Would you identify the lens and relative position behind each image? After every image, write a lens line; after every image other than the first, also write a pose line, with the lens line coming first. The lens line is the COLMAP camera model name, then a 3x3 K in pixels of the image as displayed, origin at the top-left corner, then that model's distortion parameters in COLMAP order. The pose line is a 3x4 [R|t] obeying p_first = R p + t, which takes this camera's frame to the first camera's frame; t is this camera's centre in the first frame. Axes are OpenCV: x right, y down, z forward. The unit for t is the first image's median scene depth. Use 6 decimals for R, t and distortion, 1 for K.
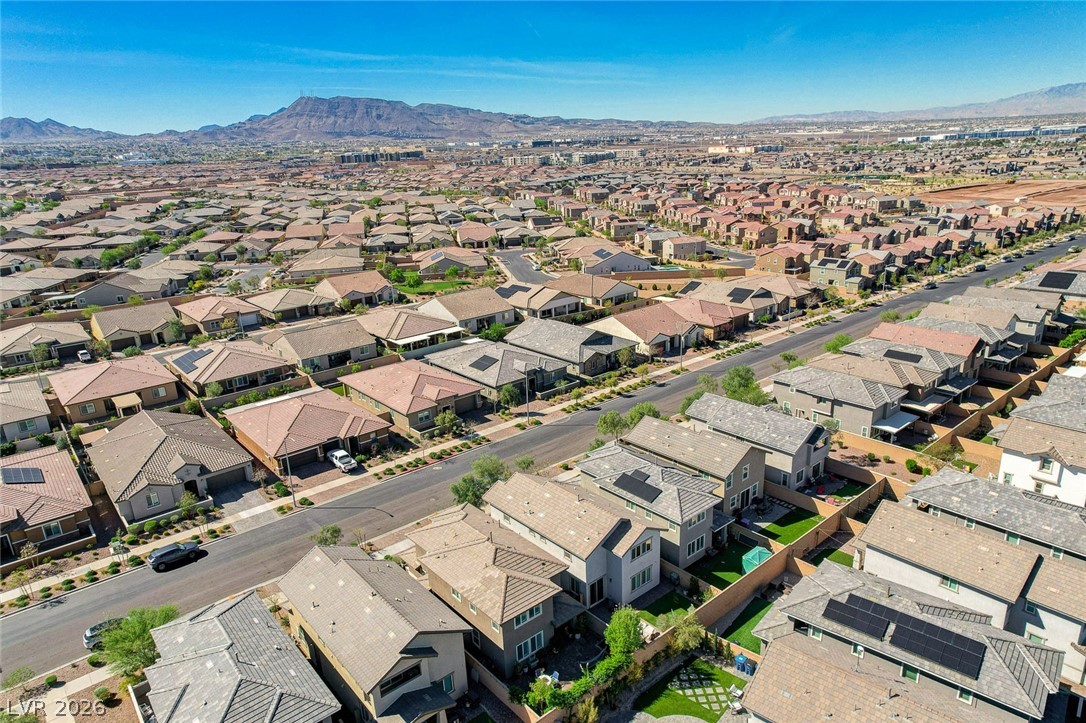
lens RADIAL K [[692.2, 0, 543.0], [0, 692.2, 361.5], [0, 0, 1]] dist [-0.039227, 0.053168]
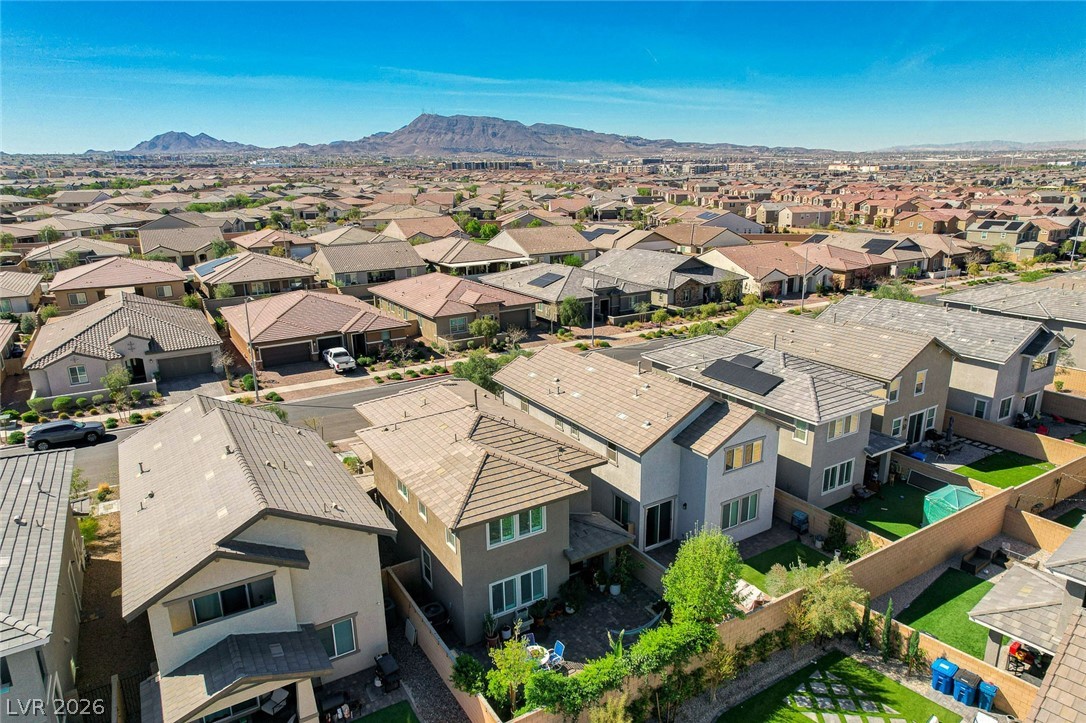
lens RADIAL K [[692.2, 0, 543.0], [0, 692.2, 361.5], [0, 0, 1]] dist [-0.039227, 0.053168]
pose [[0.987898, 0.066237, -0.140252, 0.042056], [-0.070268, 0.997240, -0.023982, 0.169693], [0.138276, 0.033547, 0.989825, 0.321809]]
